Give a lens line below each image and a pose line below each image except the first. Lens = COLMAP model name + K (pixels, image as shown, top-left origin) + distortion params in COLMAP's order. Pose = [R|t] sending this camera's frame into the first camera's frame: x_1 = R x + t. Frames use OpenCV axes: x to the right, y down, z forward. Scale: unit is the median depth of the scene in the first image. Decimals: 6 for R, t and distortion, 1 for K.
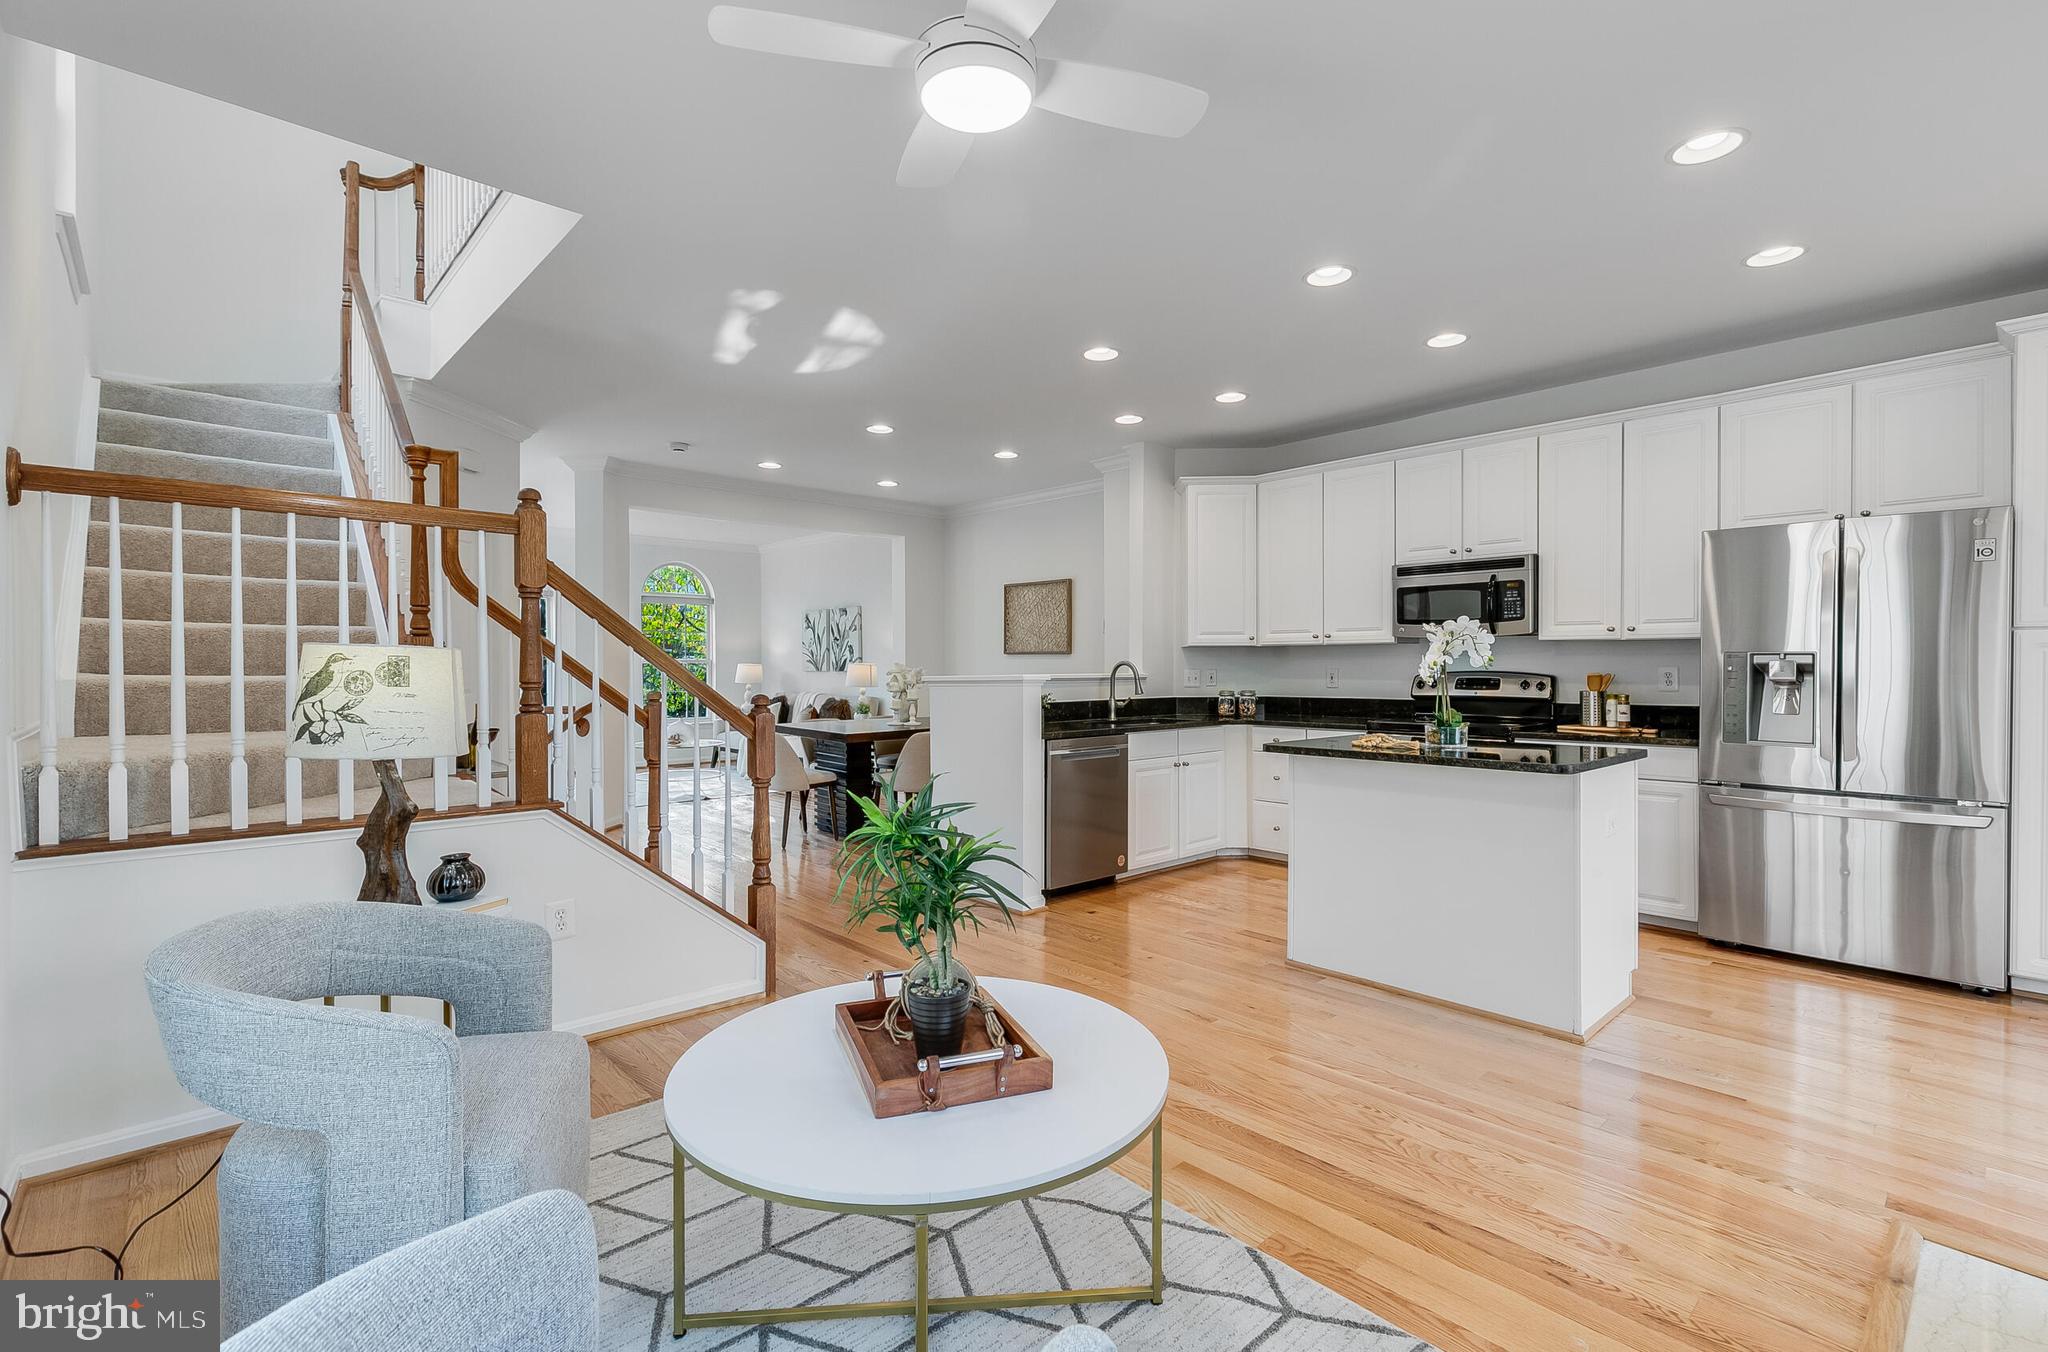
lens RADIAL K [[918.5, 0, 1027.1], [0, 918.5, 667.7], [0, 0, 1]] dist [0.009813, -0.000759]
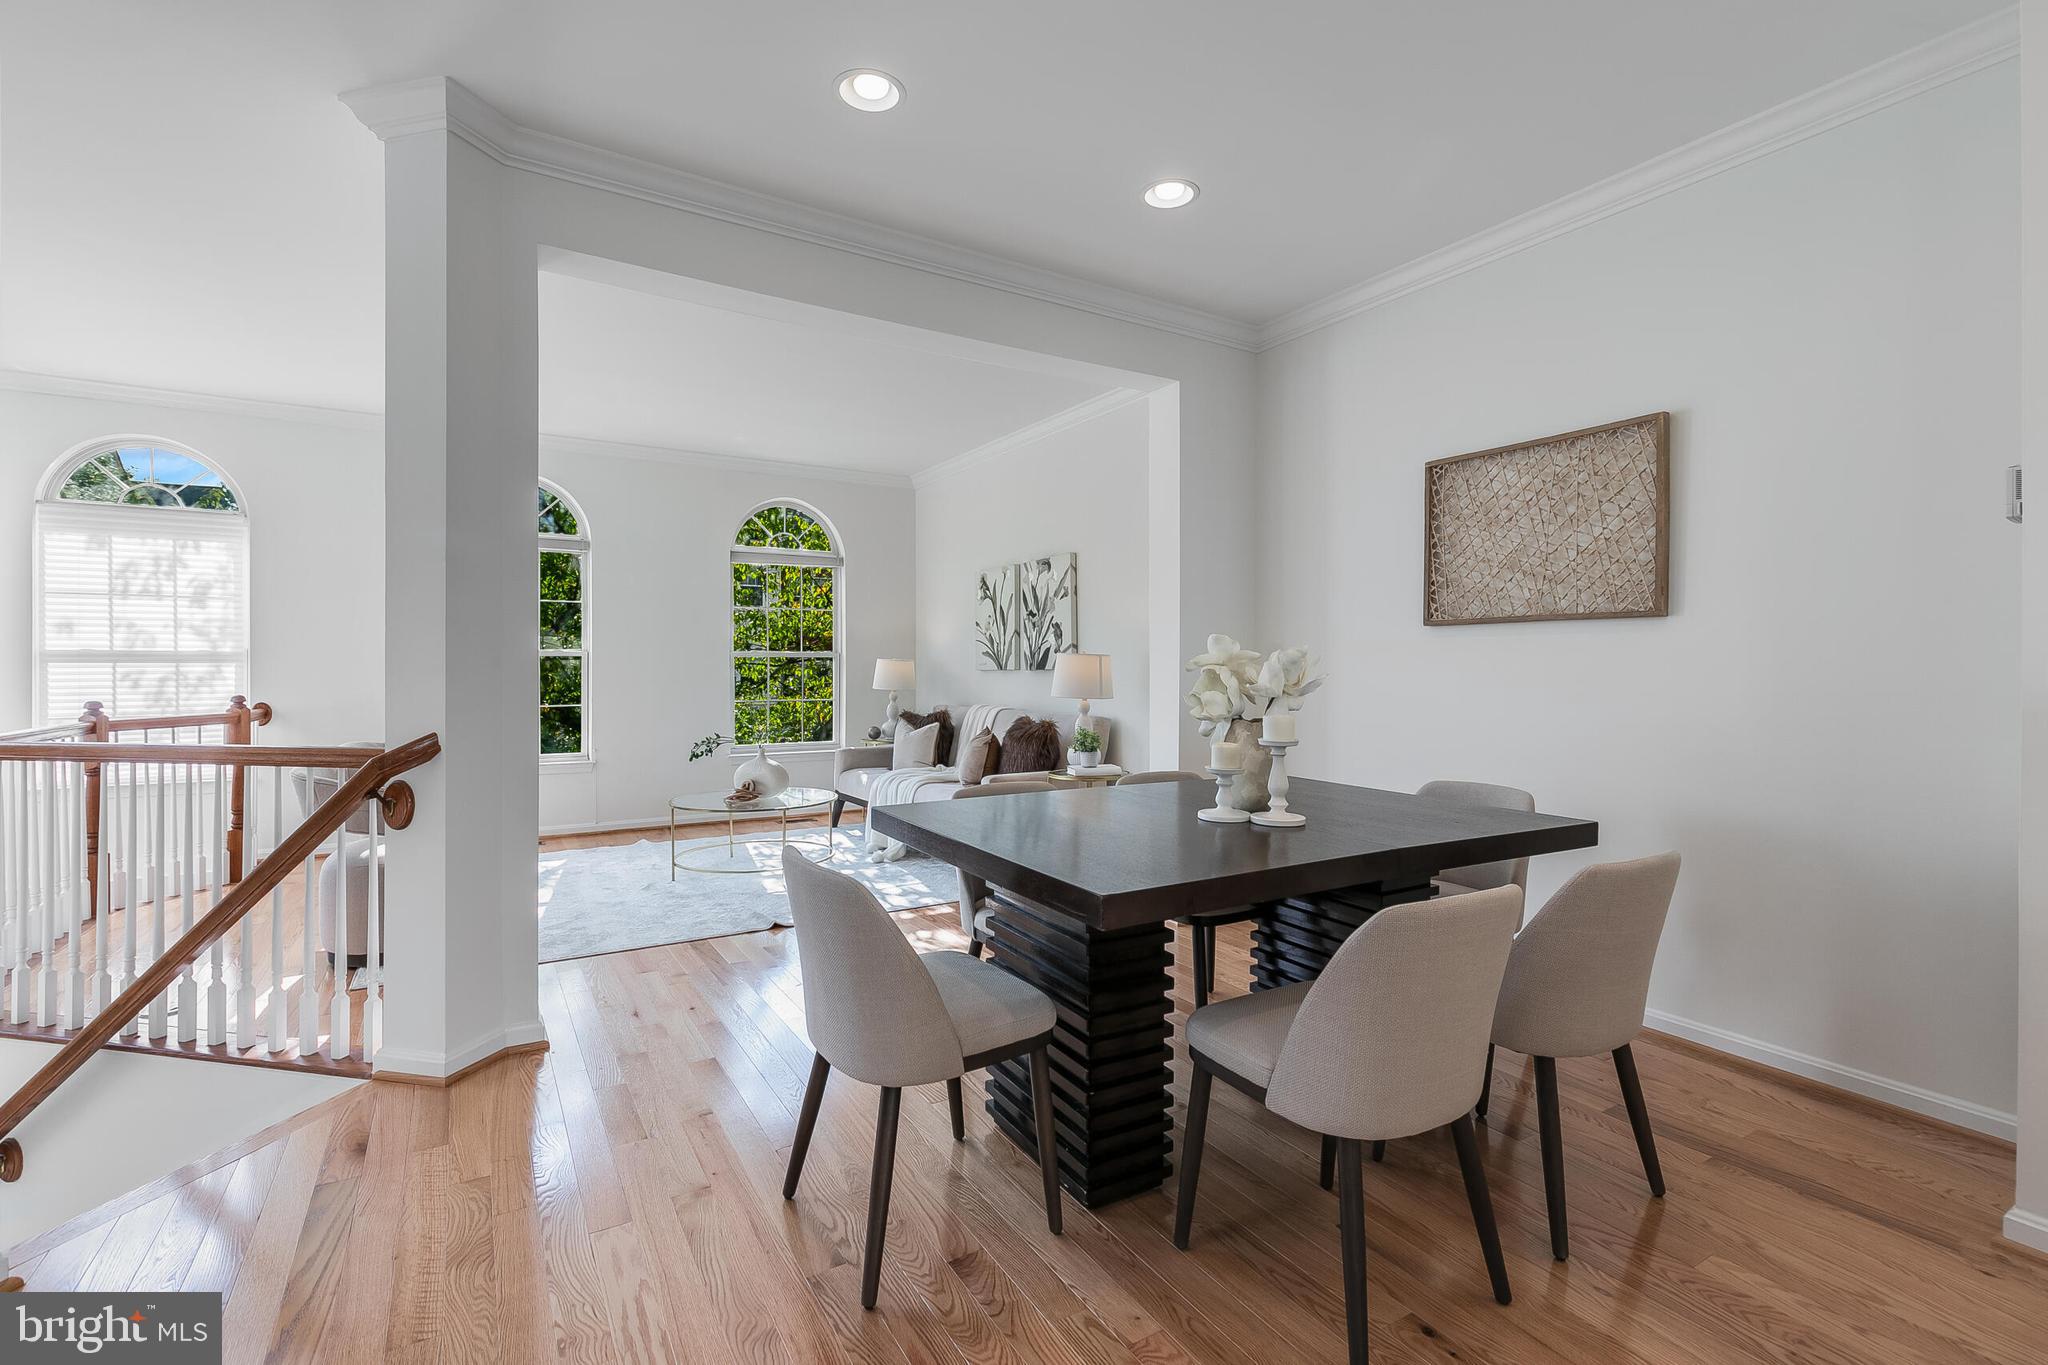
lens RADIAL K [[919.3, 0, 1023.4], [0, 919.3, 674.1], [0, 0, 1]] dist [0.010347, -0.002606]
pose [[0.979837, 0.002709, -0.199783, -0.186974], [-0.002637, 0.999996, 0.000626, 0.012026], [0.199784, -0.000086, 0.979840, 0.832677]]
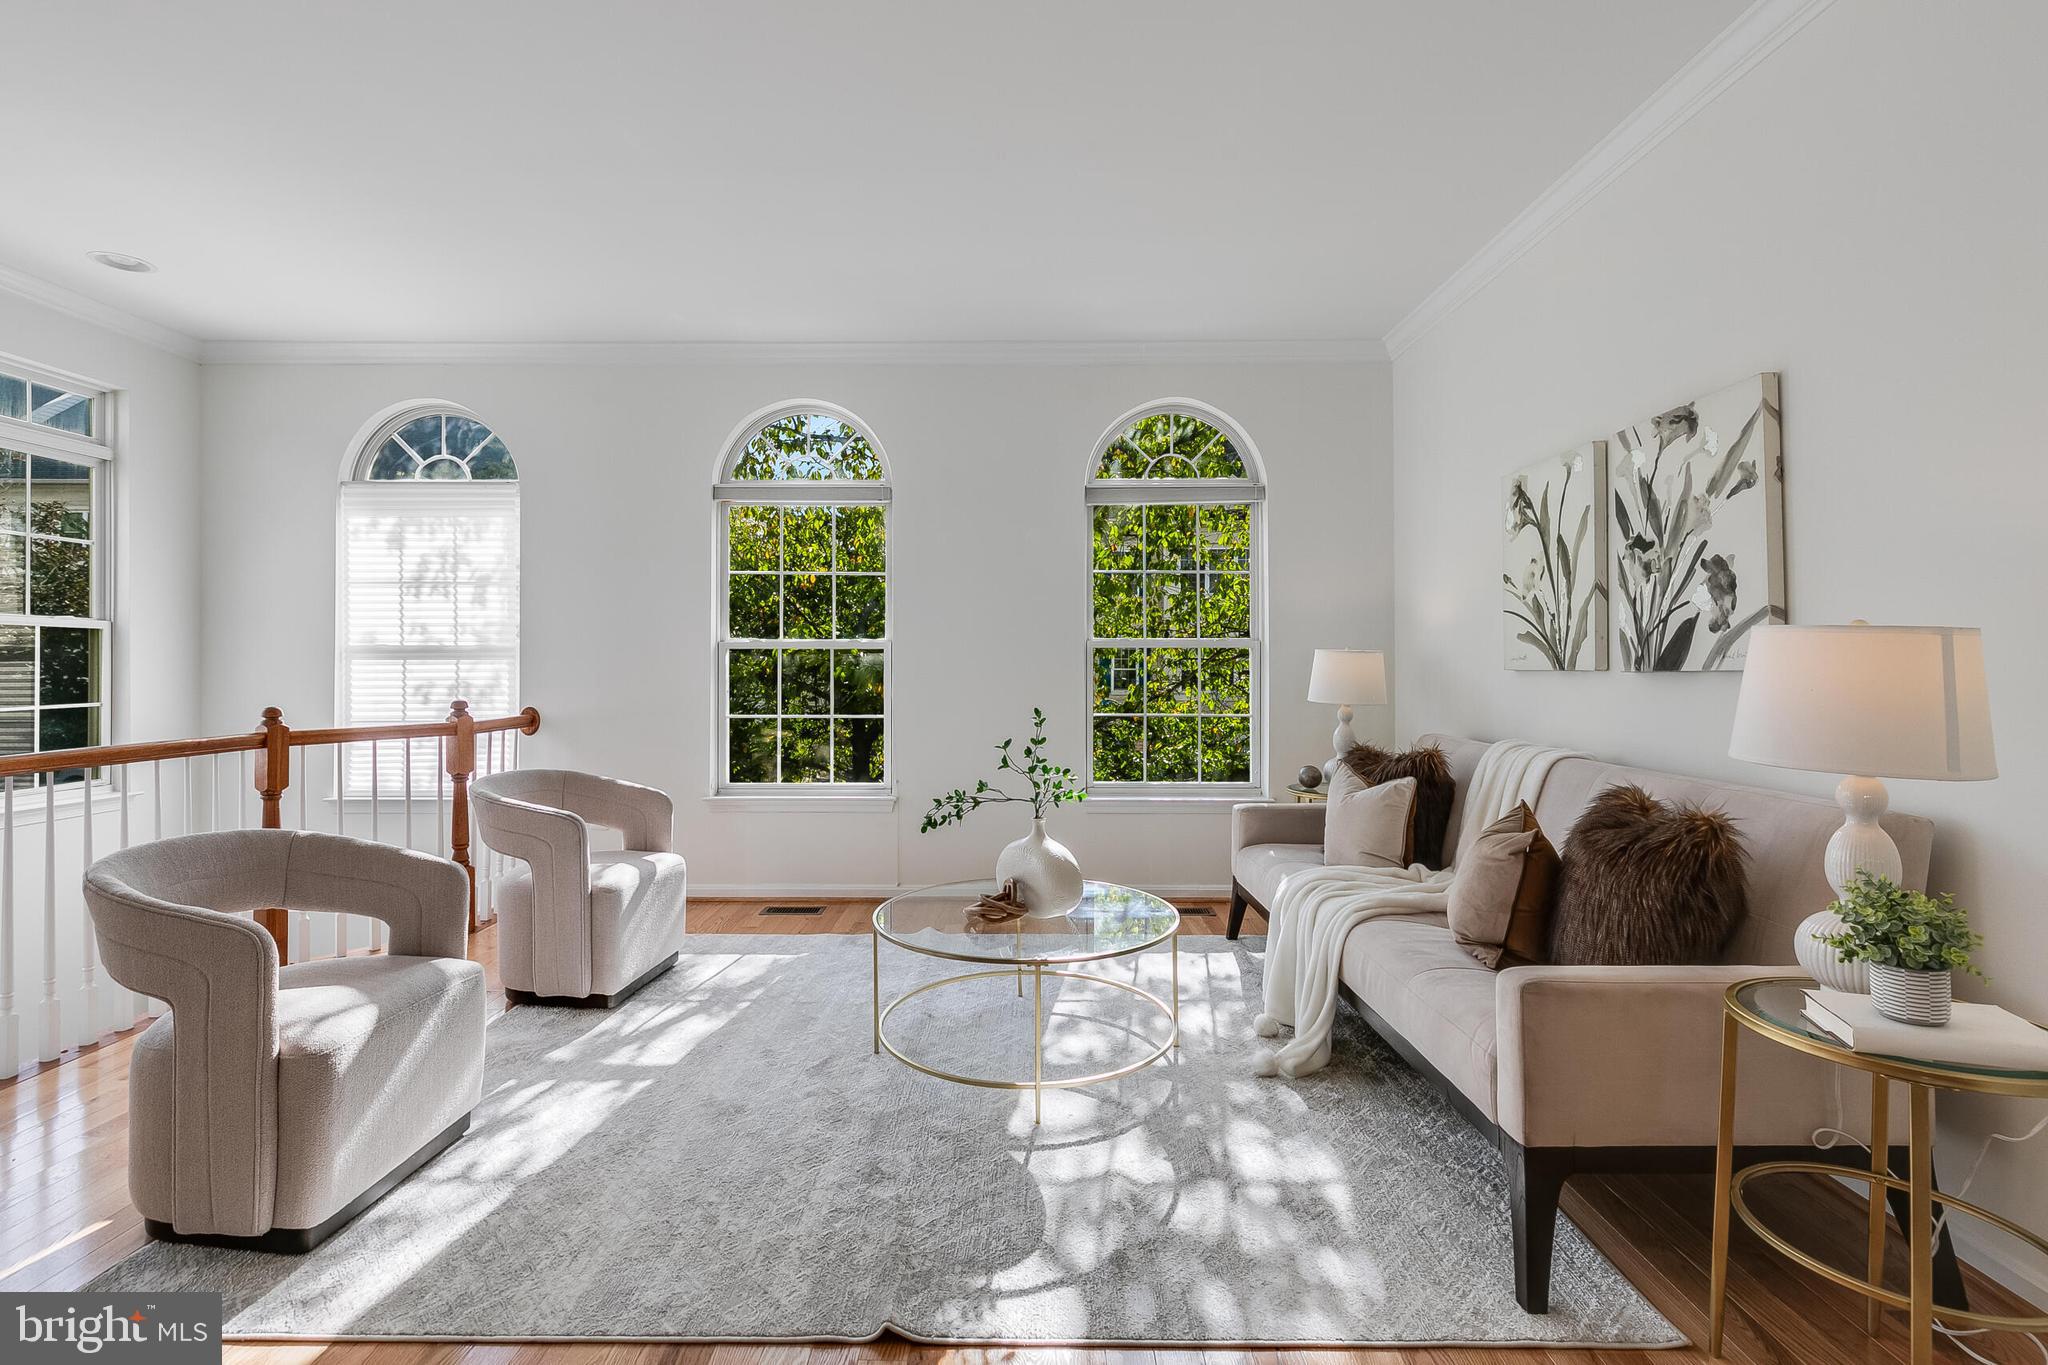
lens RADIAL K [[919.3, 0, 1031.0], [0, 919.3, 649.9], [0, 0, 1]] dist [0.010347, -0.002606]
pose [[0.728843, -0.007060, -0.684644, -0.300153], [-0.003729, 0.999891, -0.014281, 0.004452], [0.684671, 0.012962, 0.728737, 1.345869]]
